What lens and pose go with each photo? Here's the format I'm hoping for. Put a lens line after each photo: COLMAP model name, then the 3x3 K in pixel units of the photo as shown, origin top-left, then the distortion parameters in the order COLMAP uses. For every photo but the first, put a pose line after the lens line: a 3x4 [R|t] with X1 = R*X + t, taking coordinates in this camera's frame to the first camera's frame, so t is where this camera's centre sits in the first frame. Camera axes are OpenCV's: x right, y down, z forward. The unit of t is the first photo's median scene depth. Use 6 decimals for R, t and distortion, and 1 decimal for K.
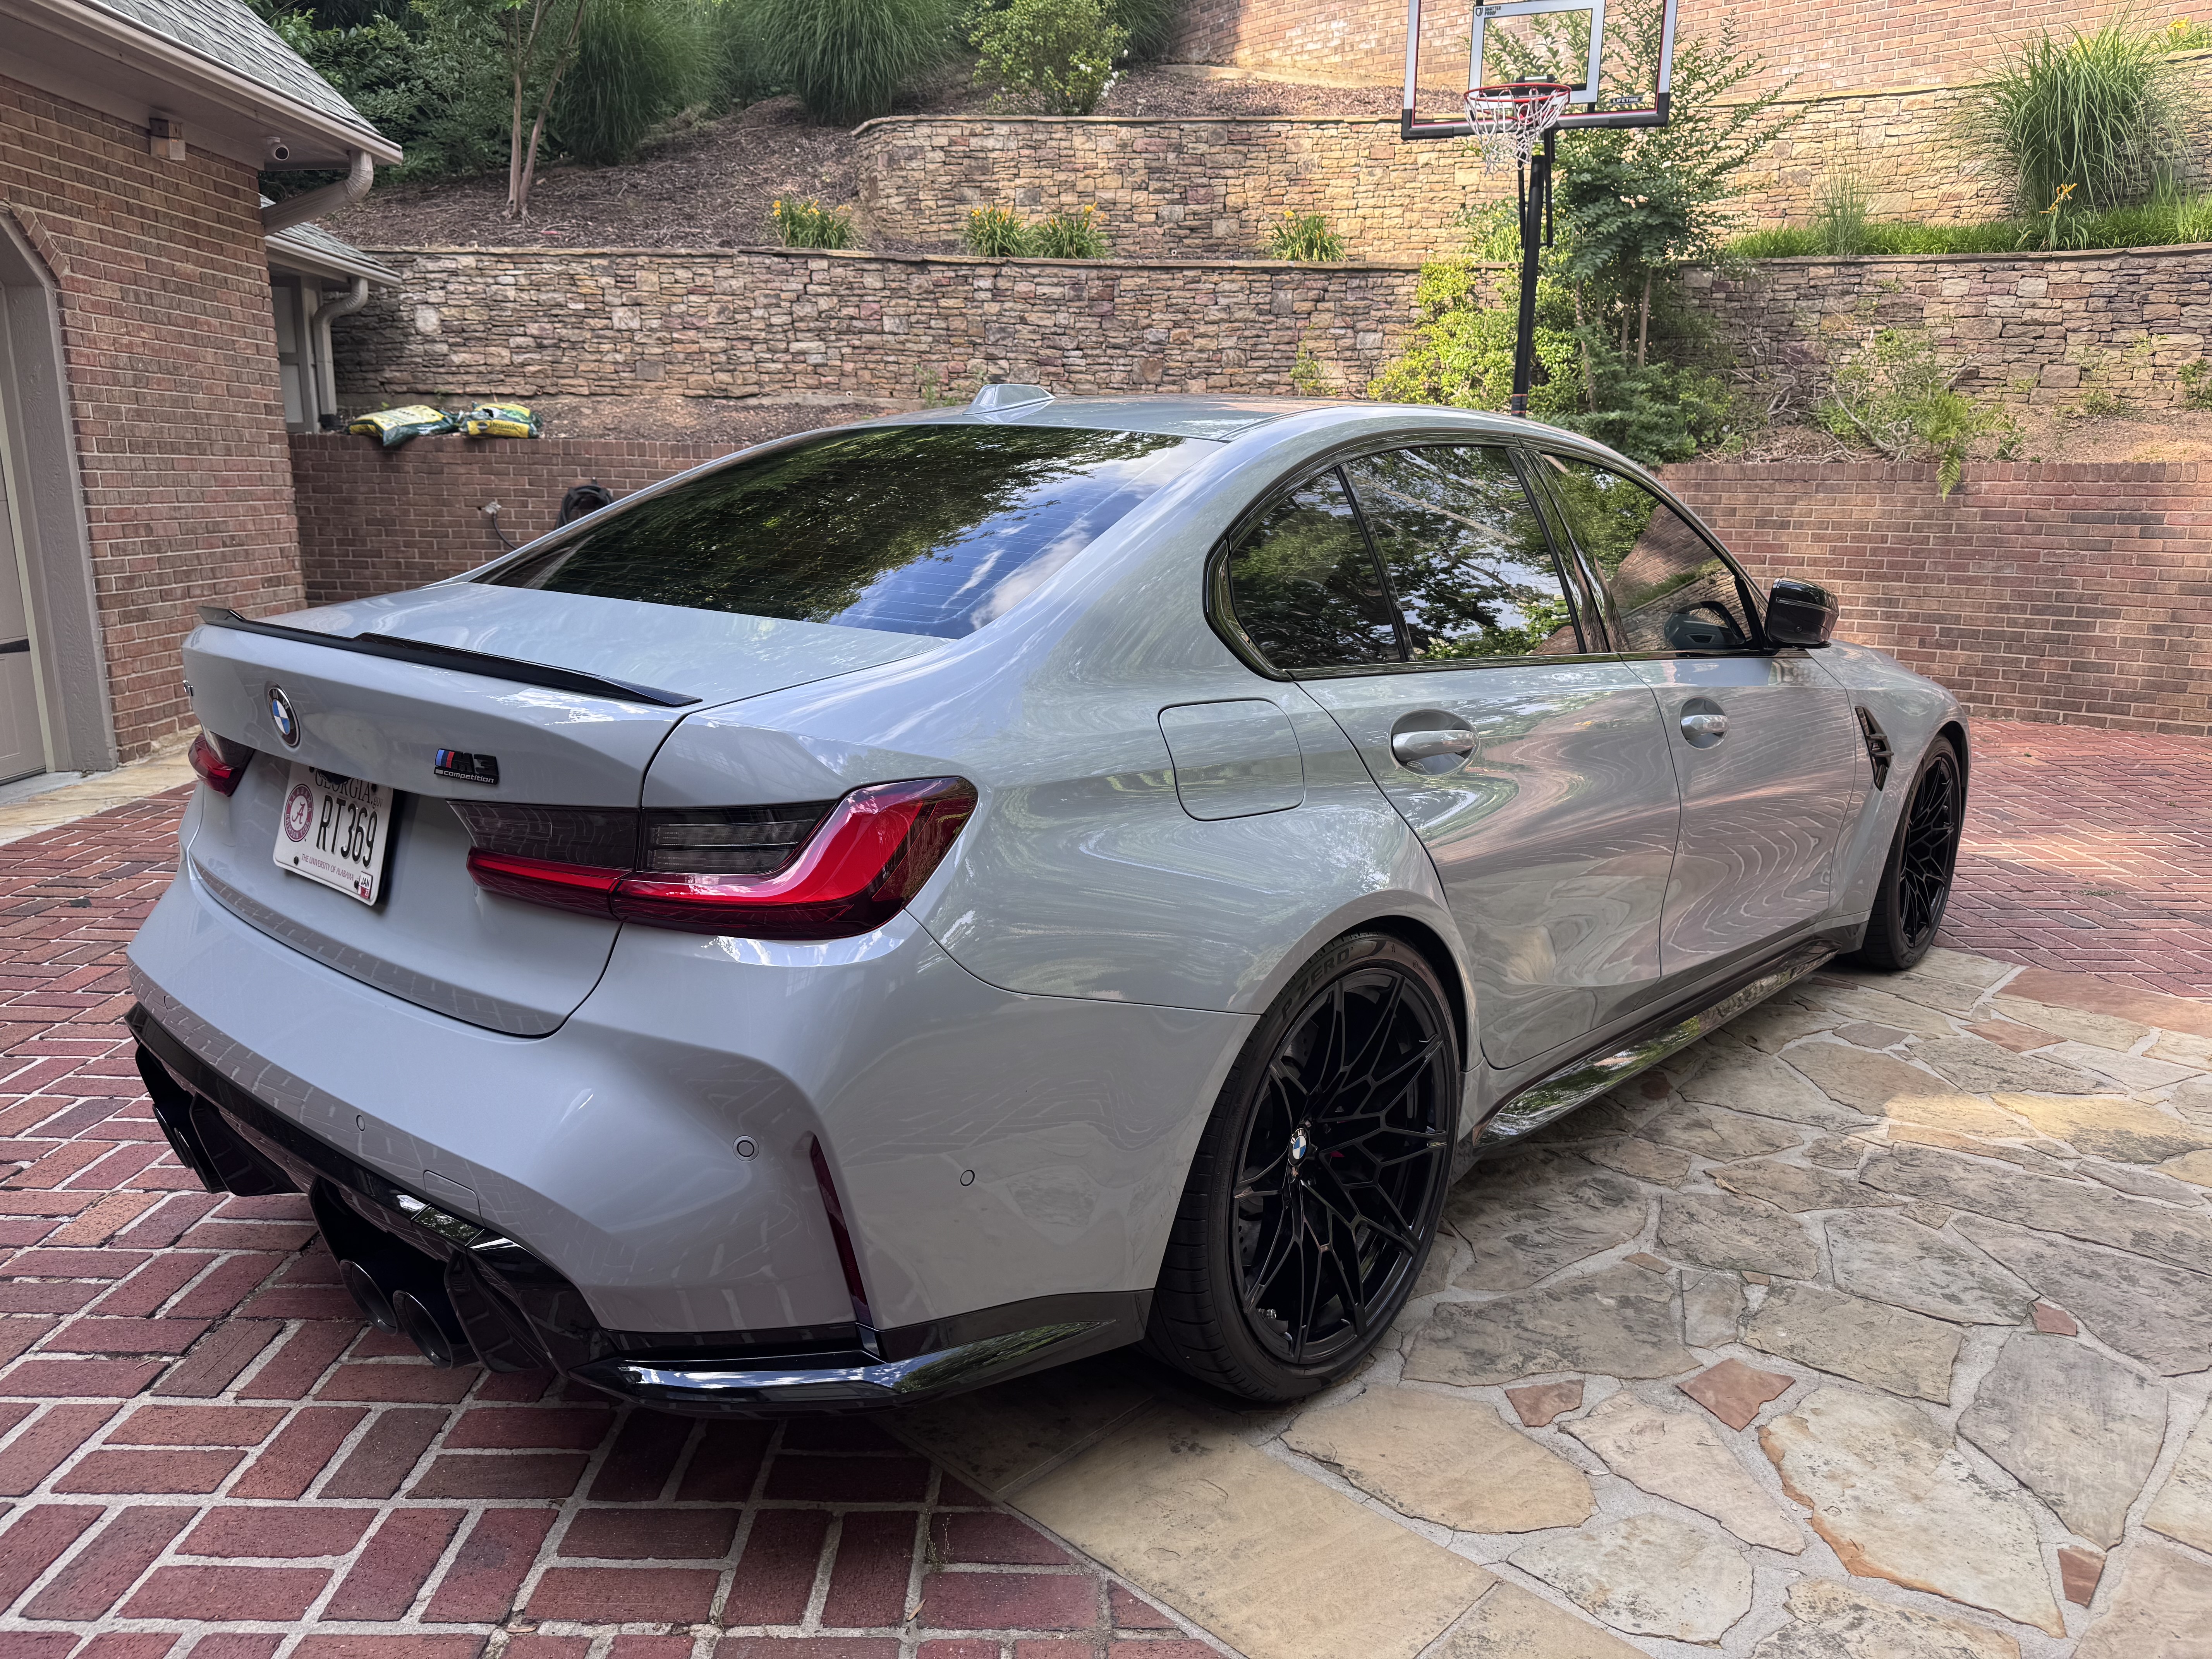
lens RADIAL K [[1578.2, 0, 1106.0], [0, 1578.2, 829.5], [0, 0, 1]] dist [-0.005376, -0.003044]
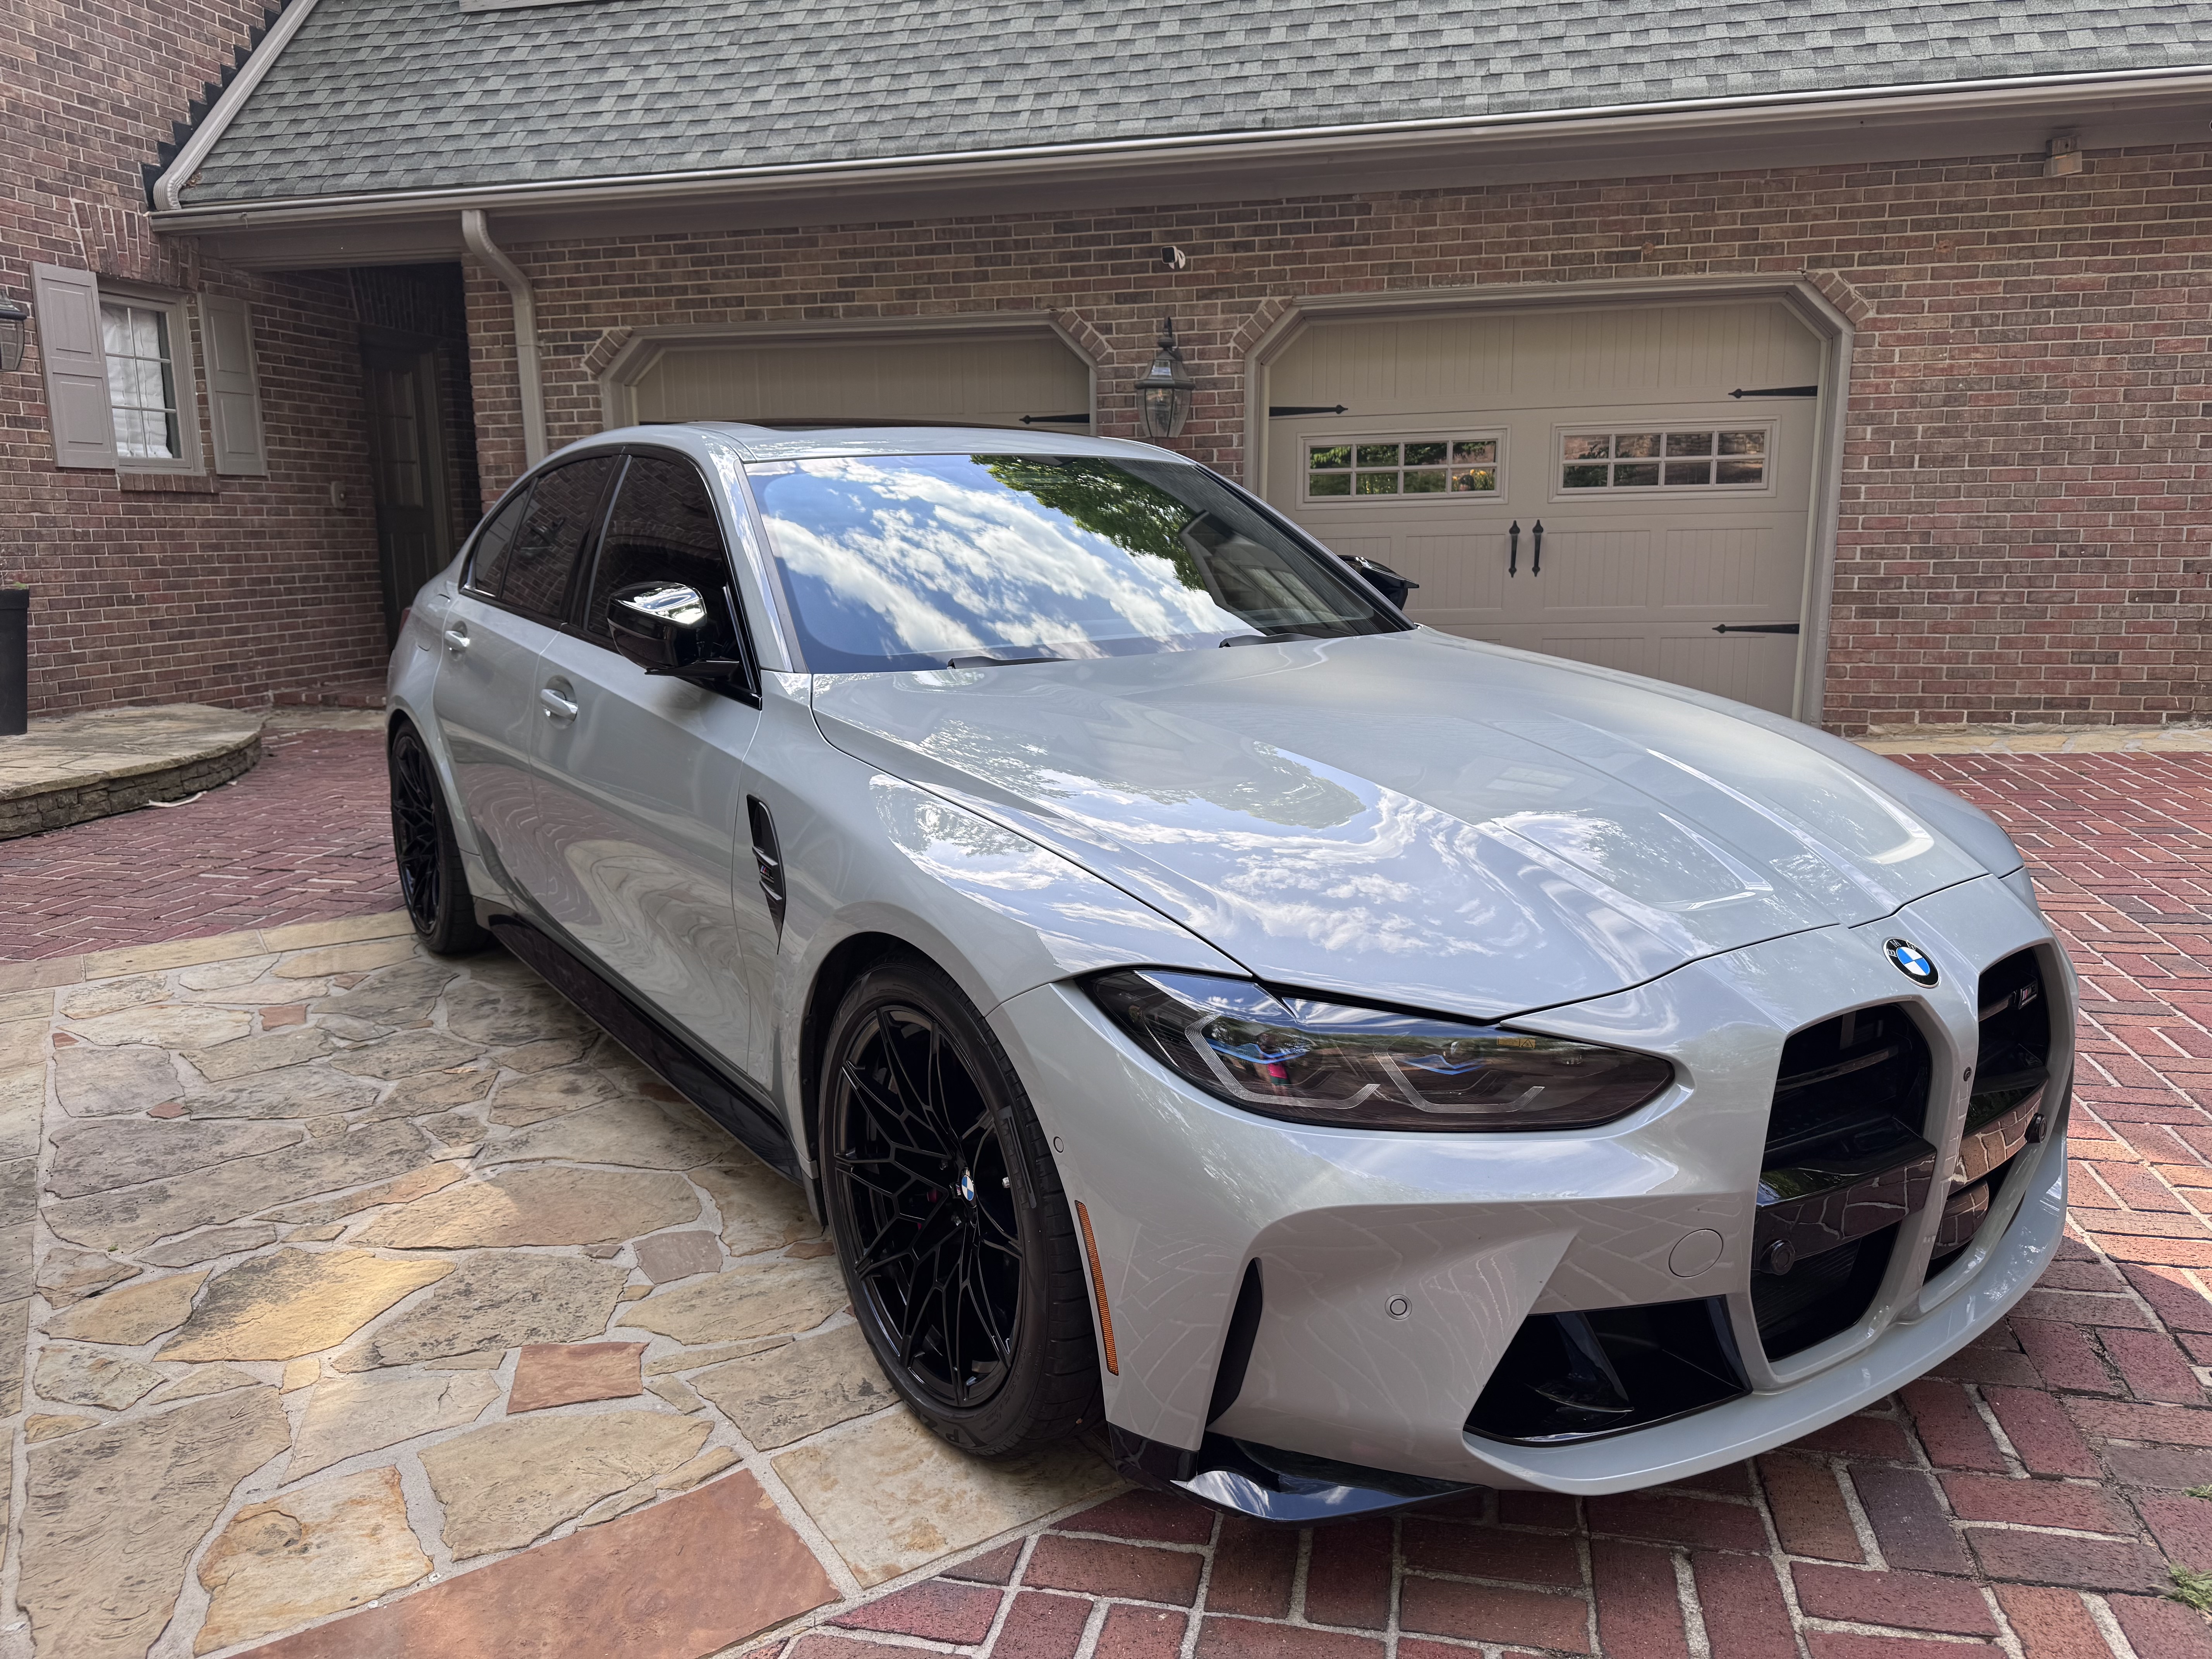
lens RADIAL K [[1558.6, 0, 1106.0], [0, 1558.6, 829.5], [0, 0, 1]] dist [-0.005473, 0.001757]
pose [[-0.224595, 0.186604, -0.956418, 1.438721], [-0.196498, 0.952658, 0.232014, -0.331049], [0.954435, 0.240044, -0.177295, 1.697518]]
